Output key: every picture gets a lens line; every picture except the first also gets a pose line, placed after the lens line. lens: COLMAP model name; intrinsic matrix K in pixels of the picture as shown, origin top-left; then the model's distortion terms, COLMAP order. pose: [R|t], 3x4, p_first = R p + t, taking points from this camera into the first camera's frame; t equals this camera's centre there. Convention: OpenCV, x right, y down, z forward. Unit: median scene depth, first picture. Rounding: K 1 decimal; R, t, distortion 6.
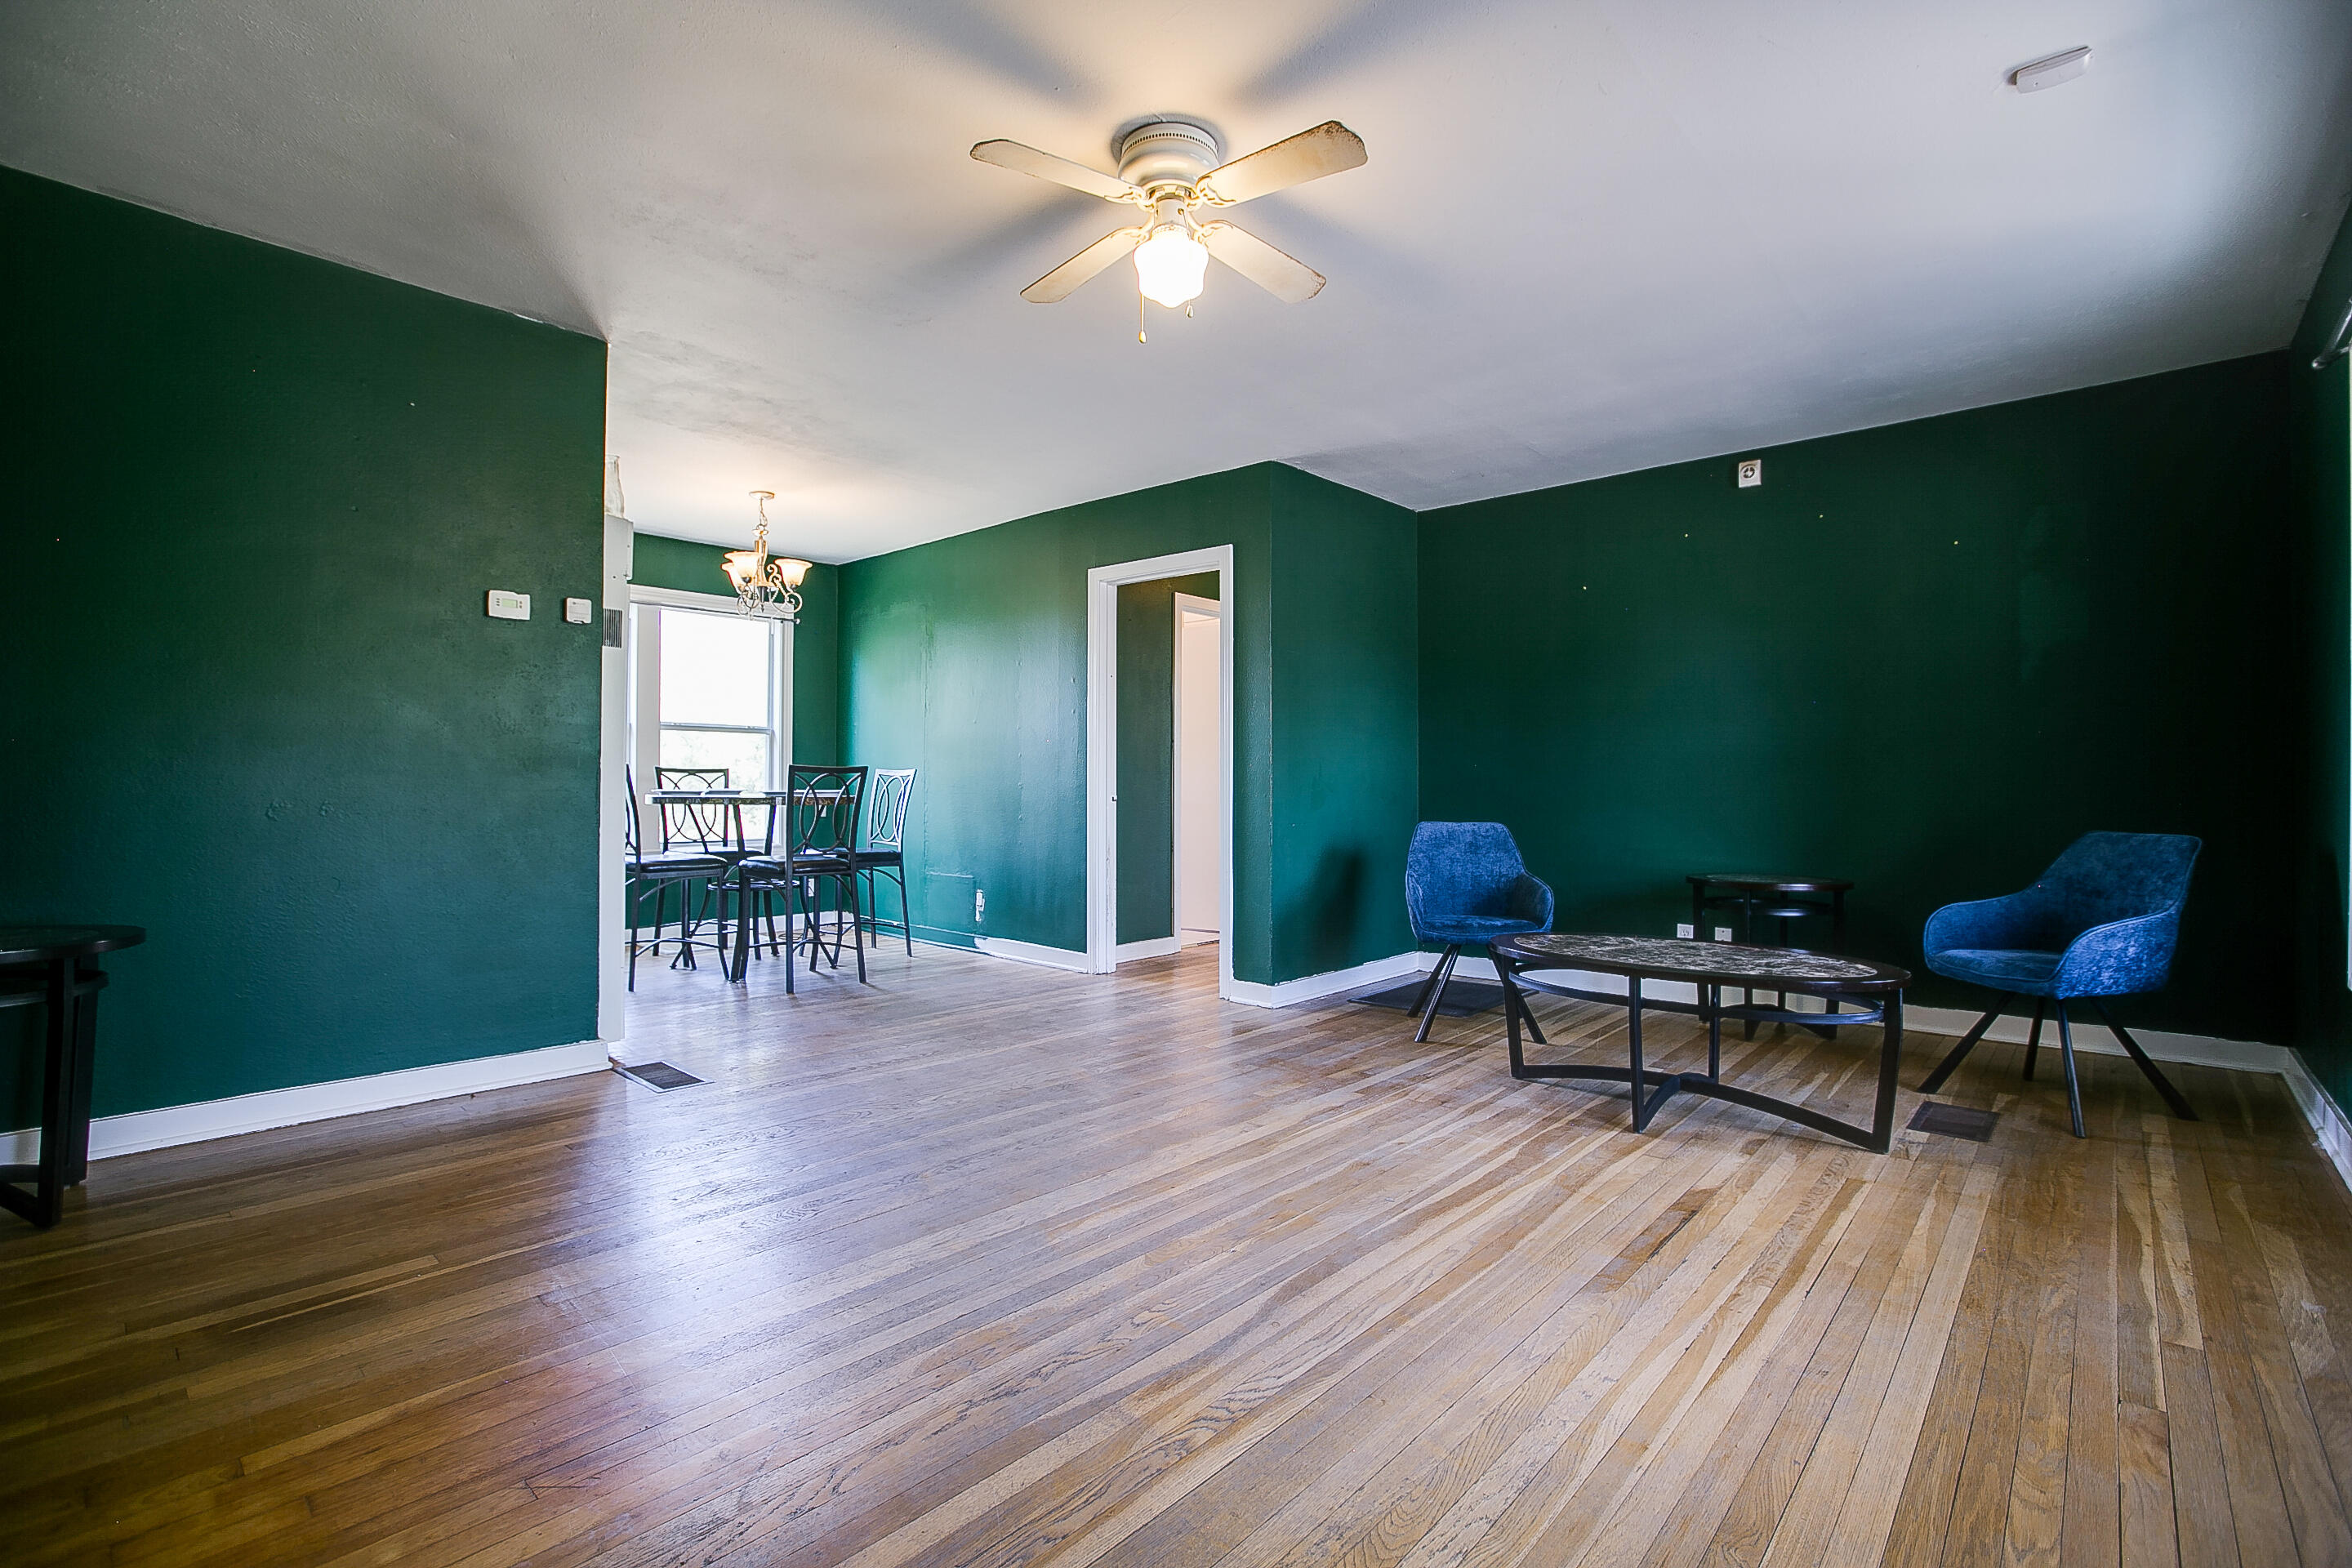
lens RADIAL K [[1081.7, 0, 1179.0], [0, 1081.7, 785.4], [0, 0, 1]] dist [-0.037779, 0.003822]
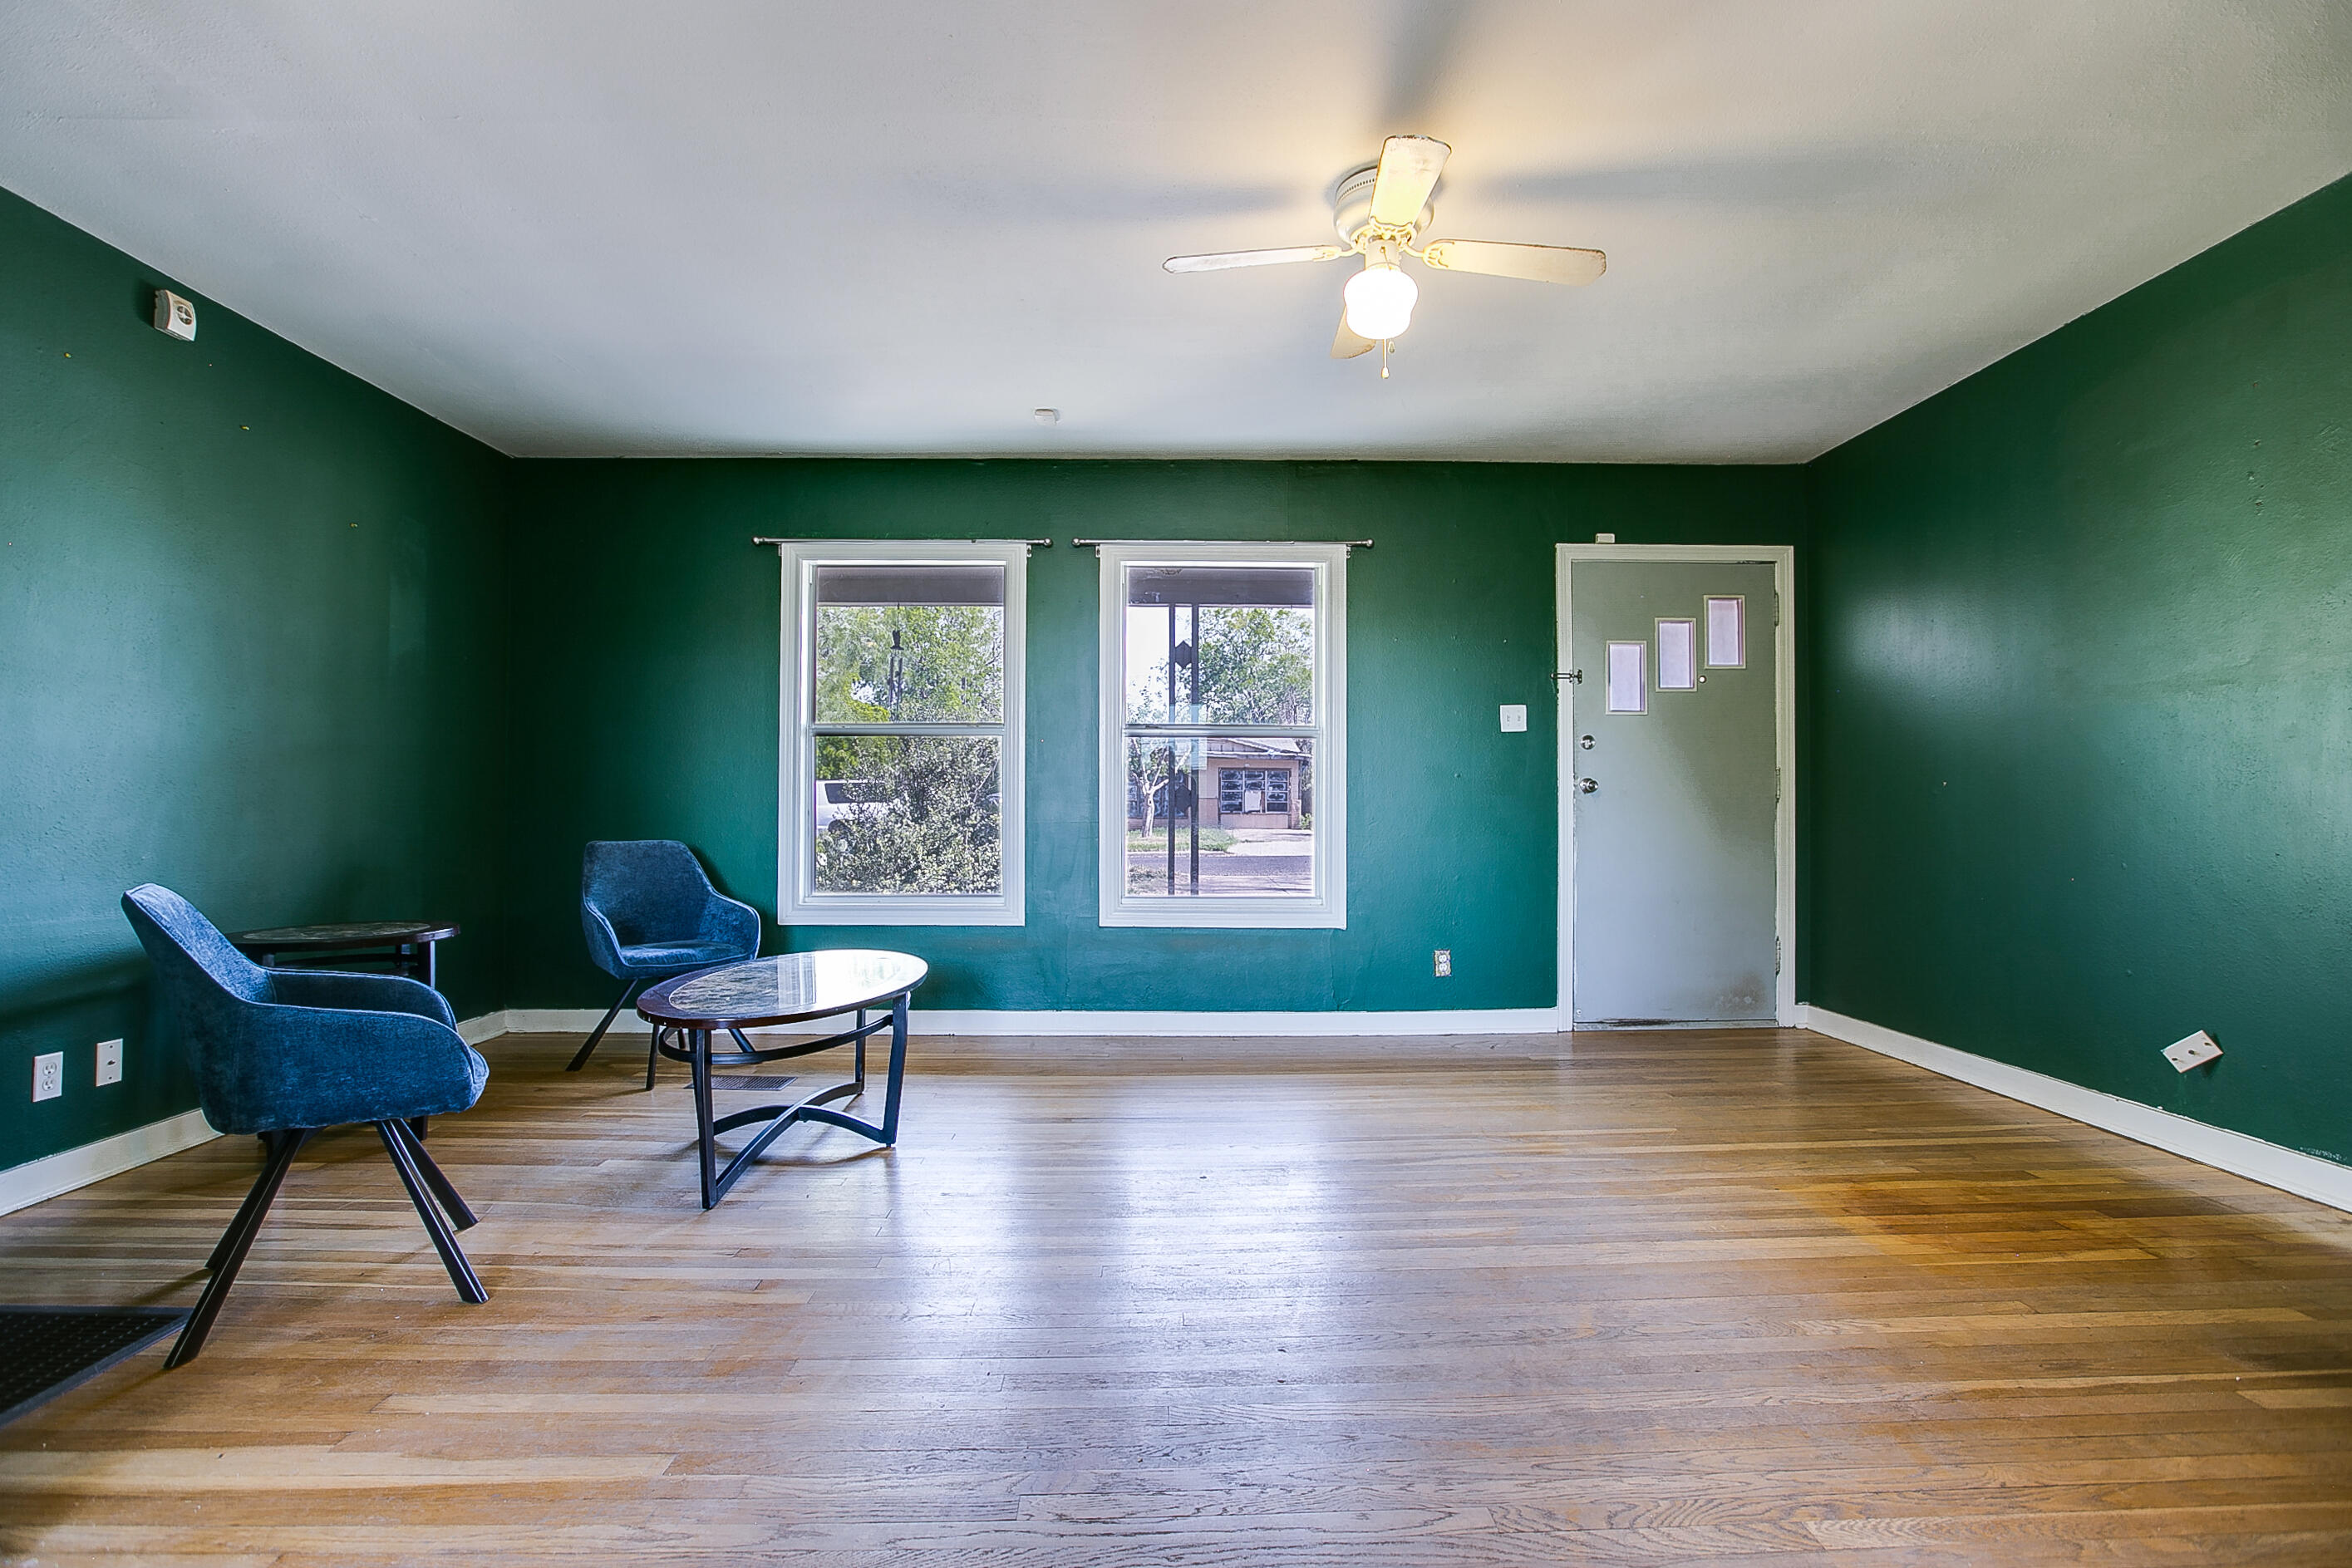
lens RADIAL K [[1081.6, 0, 1198.3], [0, 1081.6, 824.1], [0, 0, 1]] dist [-0.037779, 0.003822]
pose [[-0.685895, -0.016719, 0.727508, -0.502293], [0.000539, 0.999724, 0.023482, -0.005037], [-0.727700, 0.016499, -0.685697, 1.461953]]
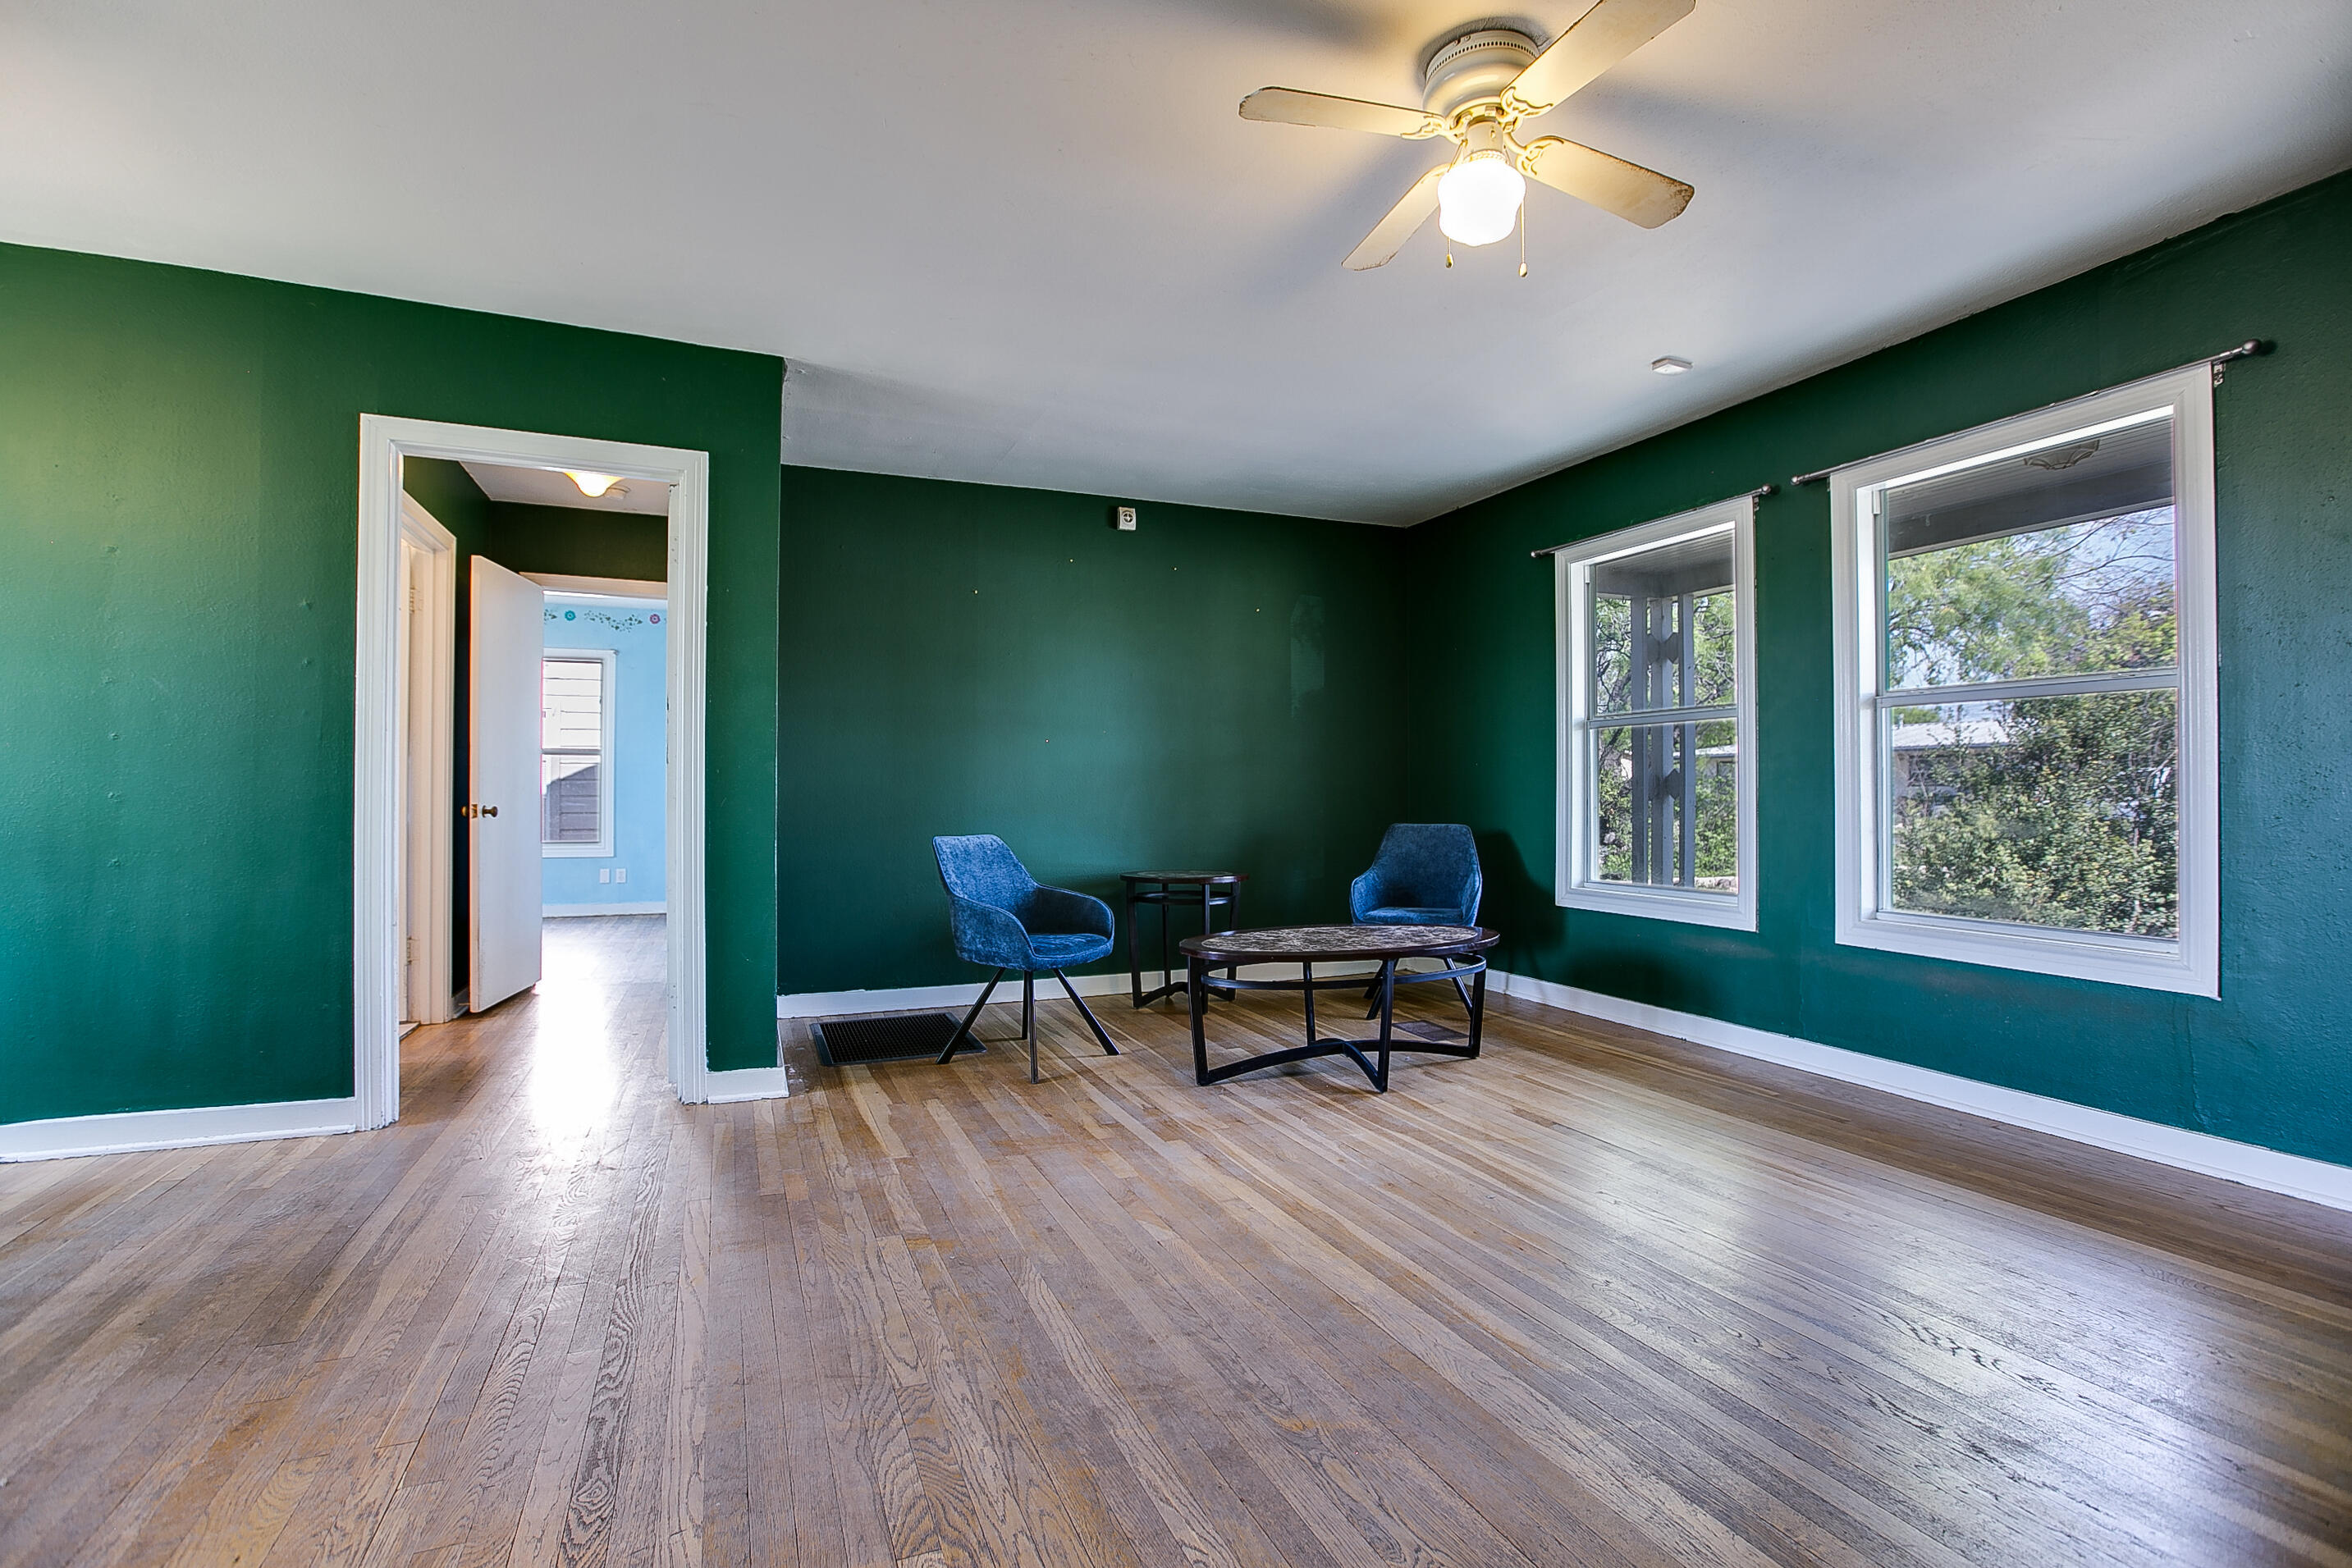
lens RADIAL K [[1081.6, 0, 1185.7], [0, 1081.6, 780.4], [0, 0, 1]] dist [-0.037779, 0.003822]
pose [[0.419398, 0.012569, 0.907715, -0.705289], [0.002008, 0.999889, -0.014773, 0.004162], [-0.907800, 0.008019, 0.419327, 0.688027]]
